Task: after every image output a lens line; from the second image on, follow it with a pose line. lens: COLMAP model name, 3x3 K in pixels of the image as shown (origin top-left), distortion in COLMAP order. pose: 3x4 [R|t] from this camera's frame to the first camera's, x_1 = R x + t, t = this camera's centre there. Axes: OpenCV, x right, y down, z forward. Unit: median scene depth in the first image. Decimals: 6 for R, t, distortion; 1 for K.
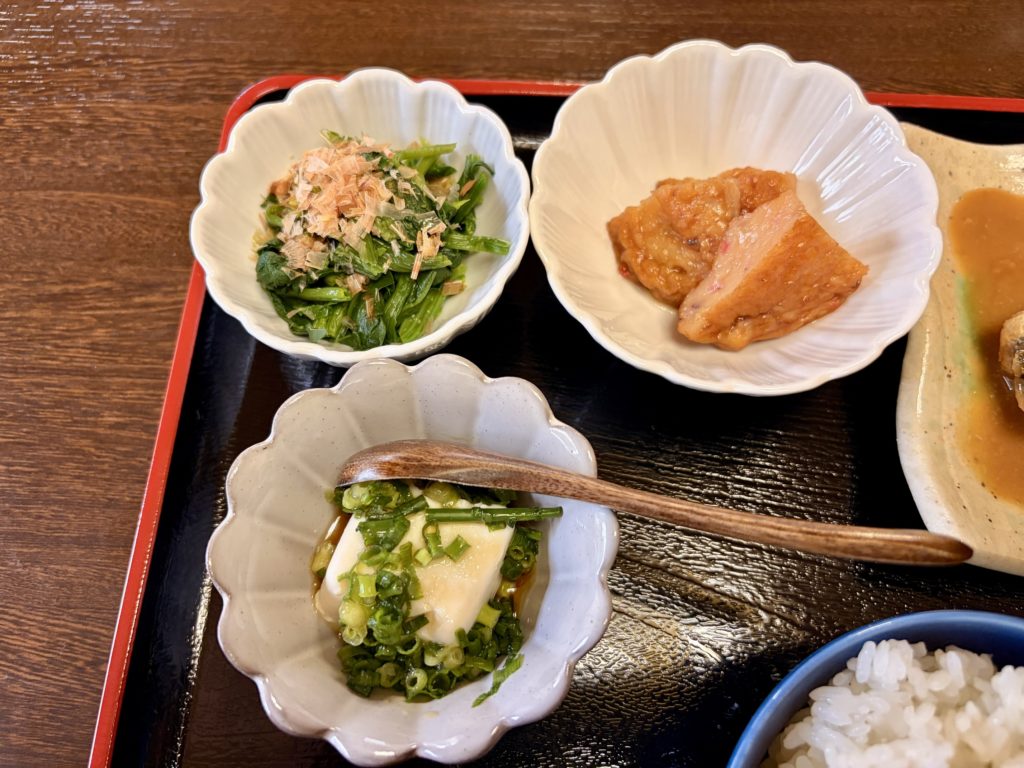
lens RADIAL K [[789.2, 0, 512.0], [0, 789.2, 384.0], [0, 0, 1]] dist [0.015942, -0.049948]
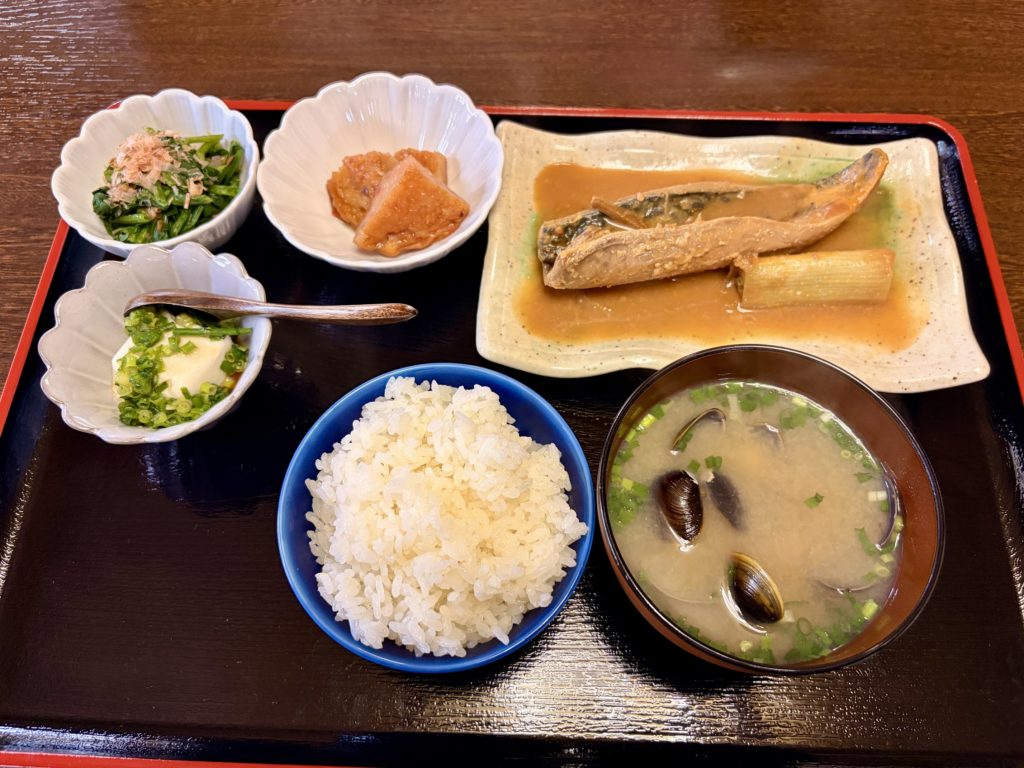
lens RADIAL K [[789.2, 0, 512.0], [0, 789.2, 384.0], [0, 0, 1]] dist [0.015942, -0.049948]
pose [[0.999868, -0.007467, 0.014445, 0.522887], [0.008543, 0.997079, -0.075899, 0.359237], [-0.013836, 0.076012, 0.997011, -0.632690]]
